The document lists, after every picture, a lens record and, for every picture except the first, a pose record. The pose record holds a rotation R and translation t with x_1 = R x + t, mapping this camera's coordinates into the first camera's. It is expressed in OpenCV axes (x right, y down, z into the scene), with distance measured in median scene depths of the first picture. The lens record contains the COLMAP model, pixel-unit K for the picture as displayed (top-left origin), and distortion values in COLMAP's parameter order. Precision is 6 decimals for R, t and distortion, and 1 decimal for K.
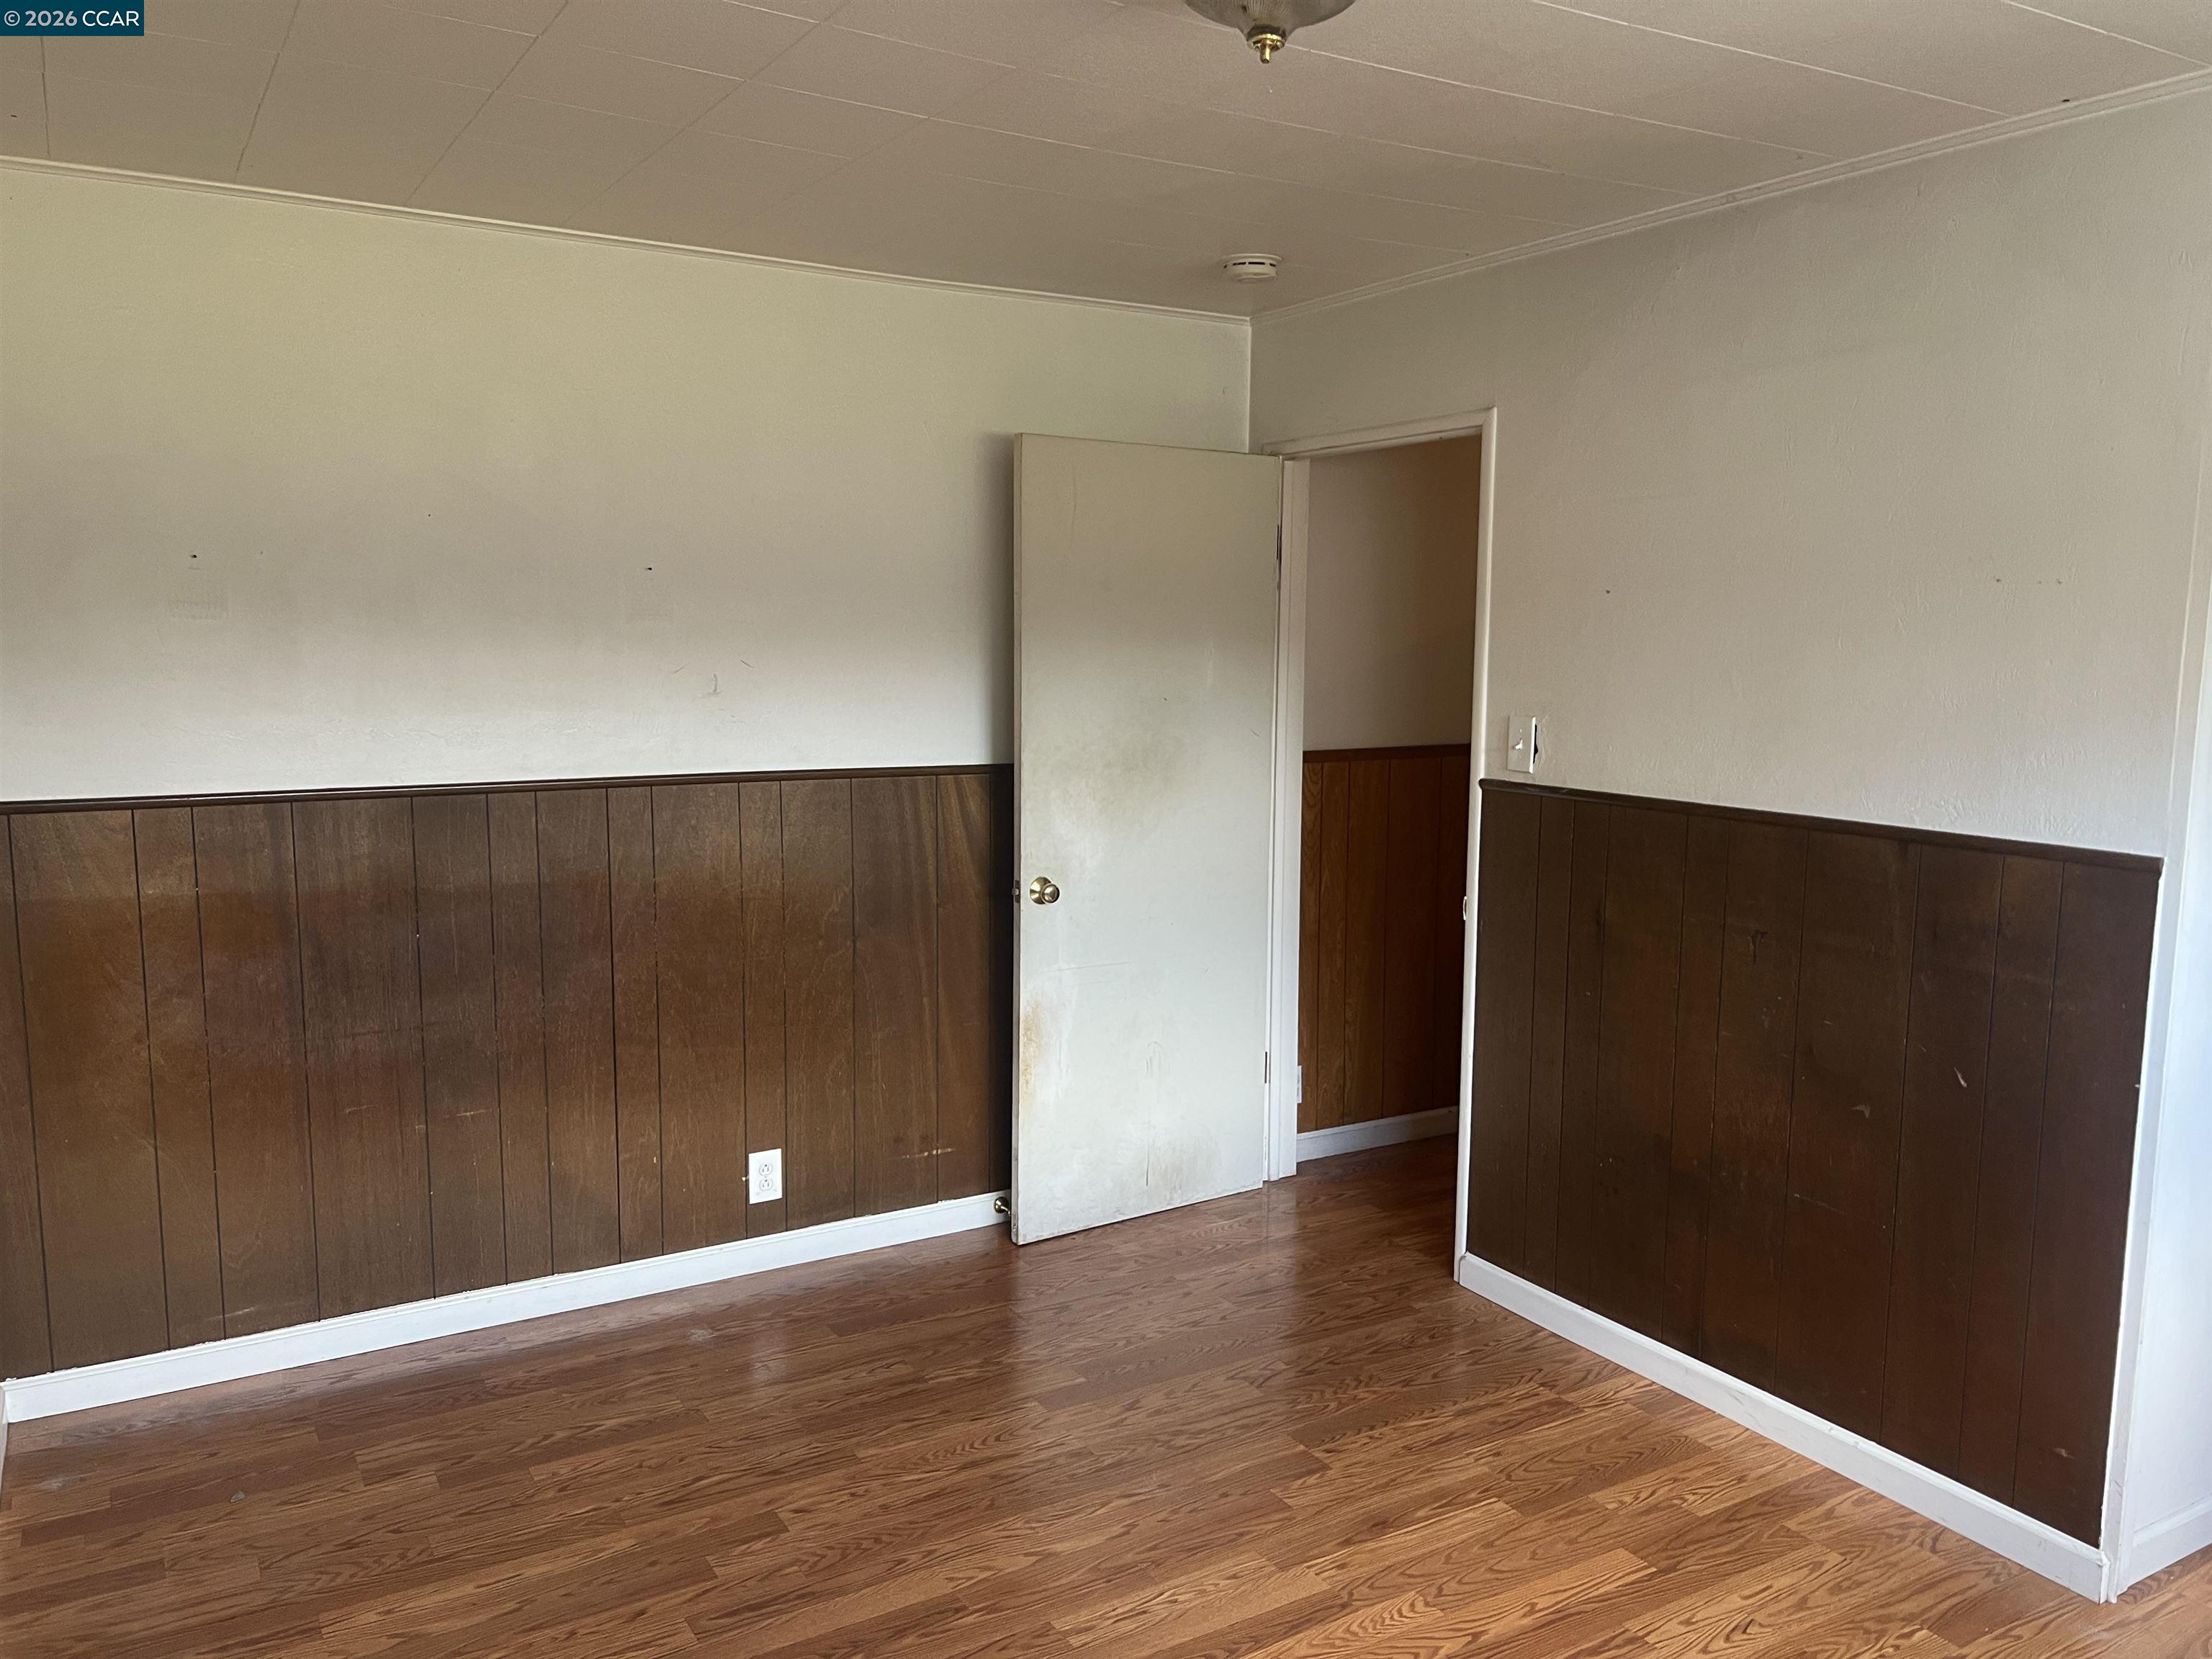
lens RADIAL K [[1660.7, 0, 1104.3], [0, 1660.7, 825.3], [0, 0, 1]] dist [-0.005169, -0.000377]
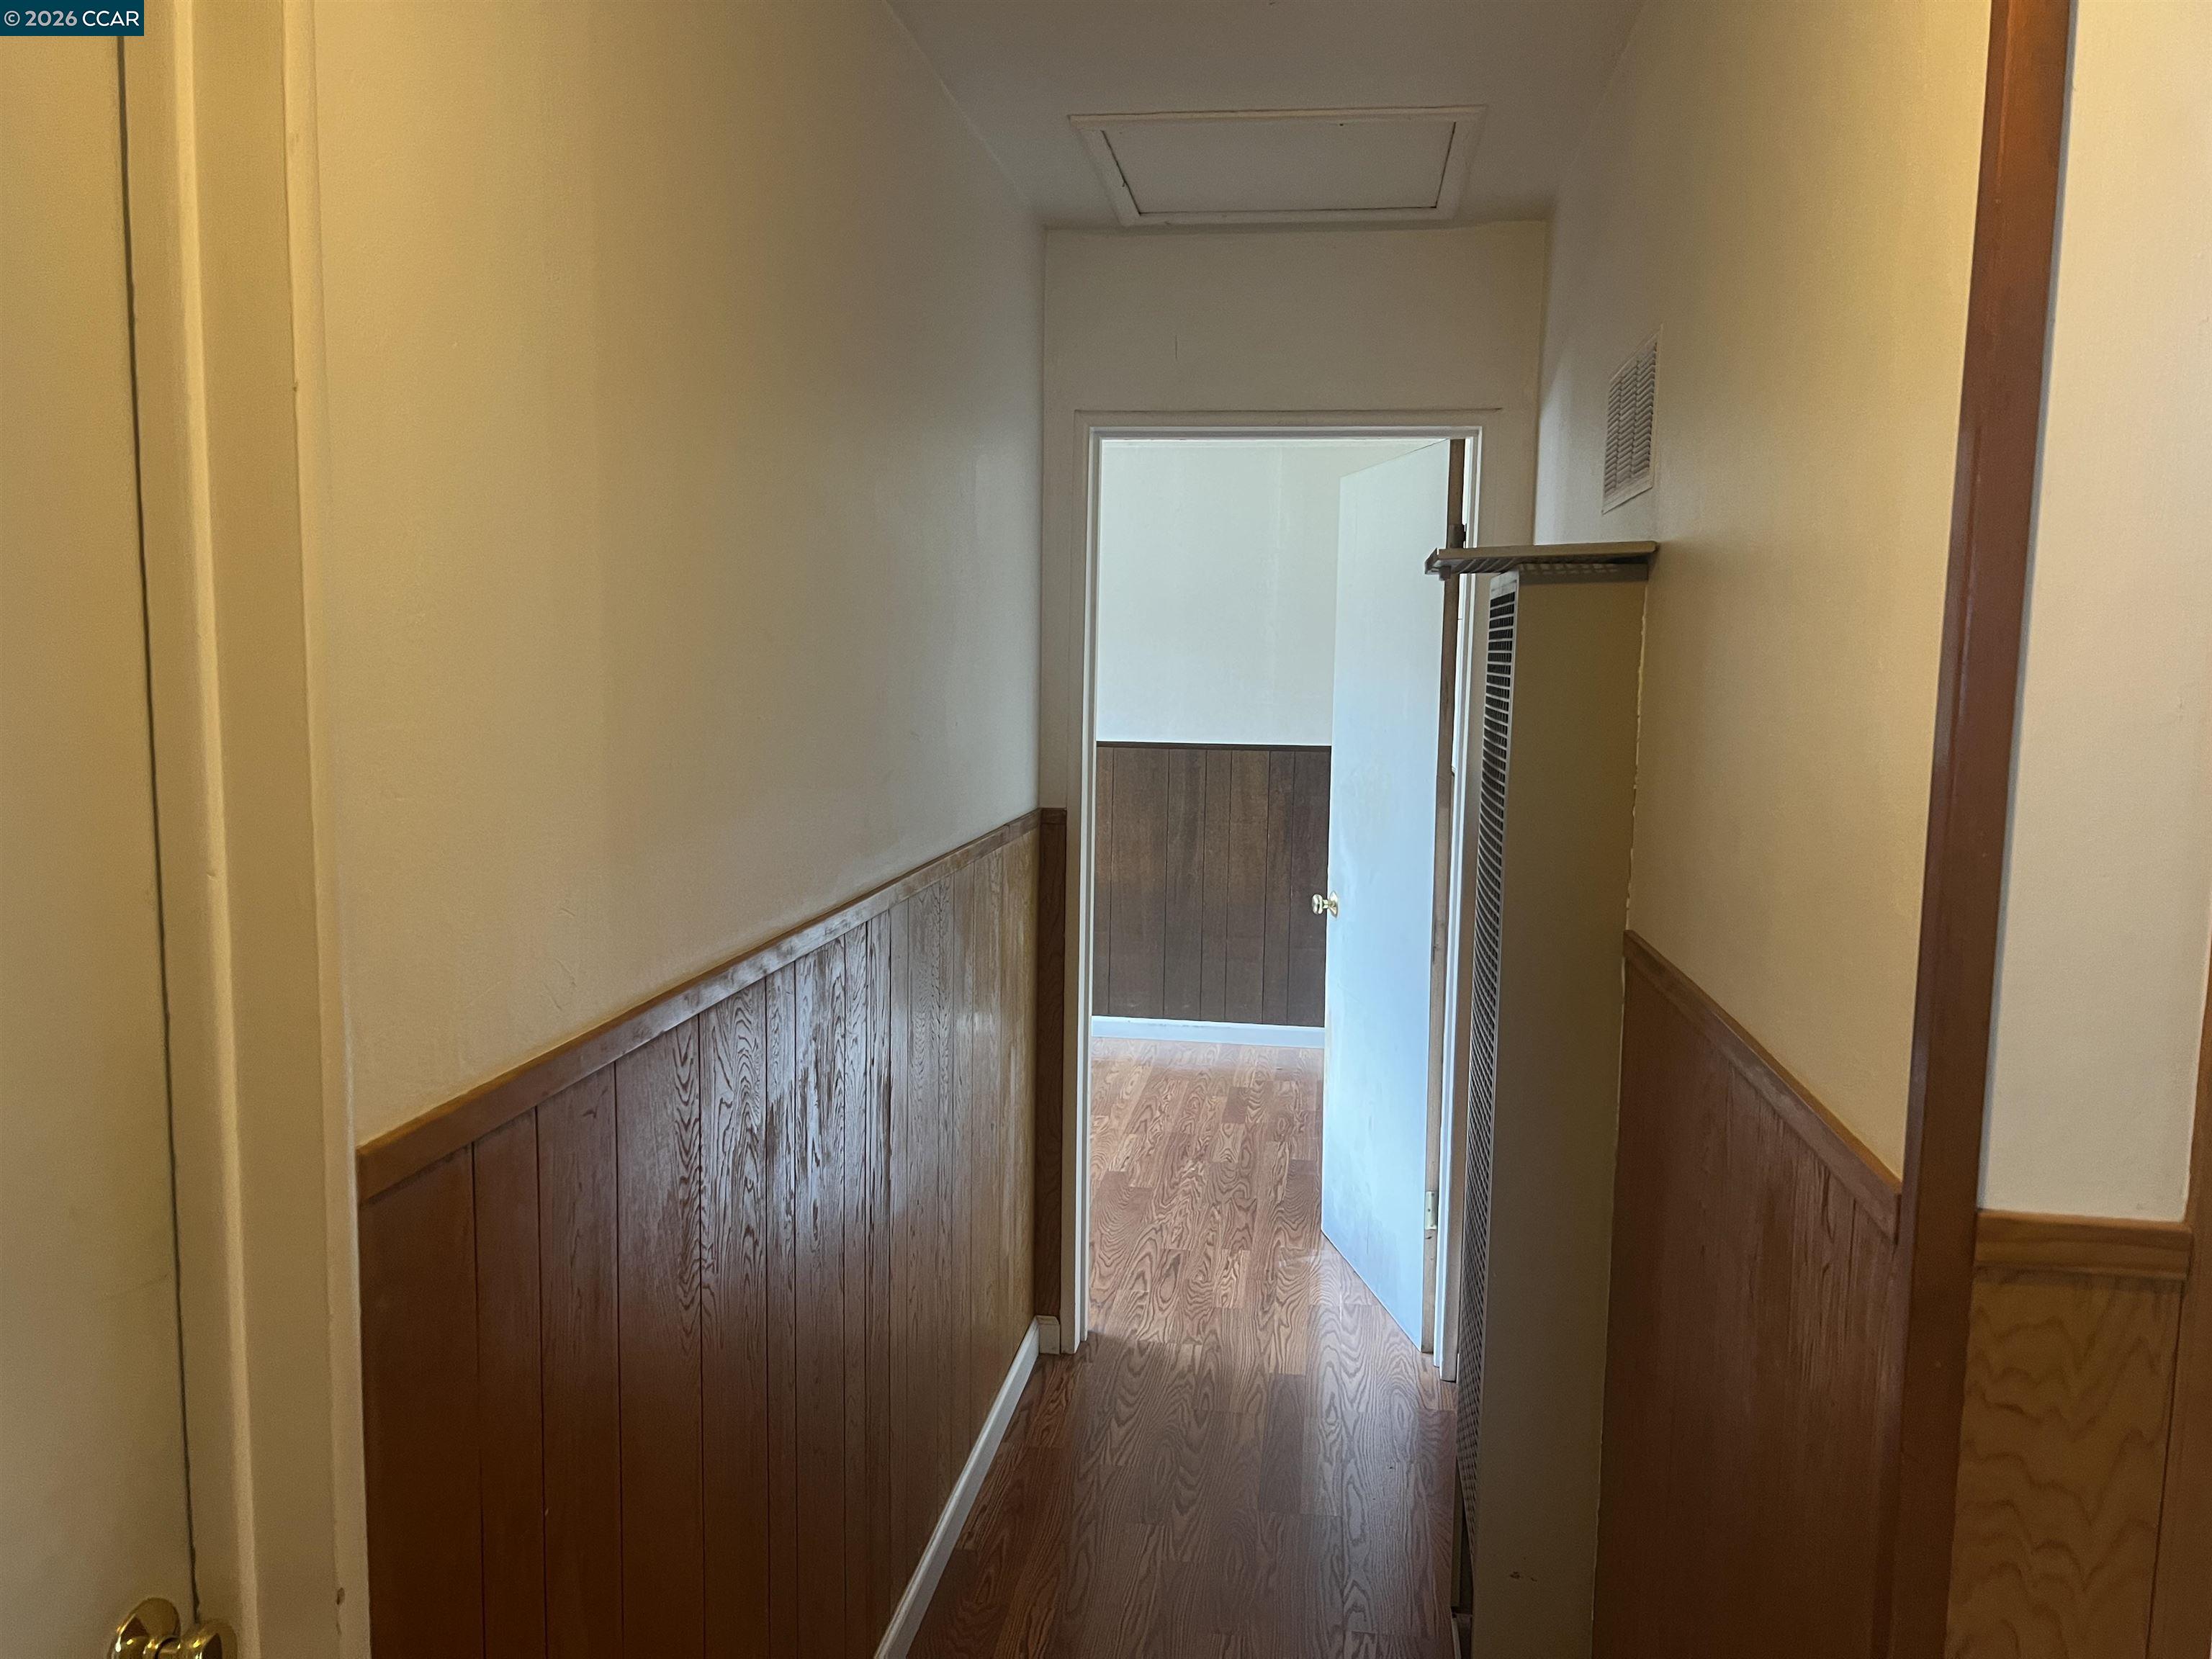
lens RADIAL K [[1660.7, 0, 1105.9], [0, 1660.7, 832.7], [0, 0, 1]] dist [-0.005169, -0.000377]
pose [[-0.631087, 0.069193, -0.772620, 1.205805], [-0.104422, 0.979370, 0.173002, -0.229539], [0.768651, 0.189858, -0.610843, 2.006532]]
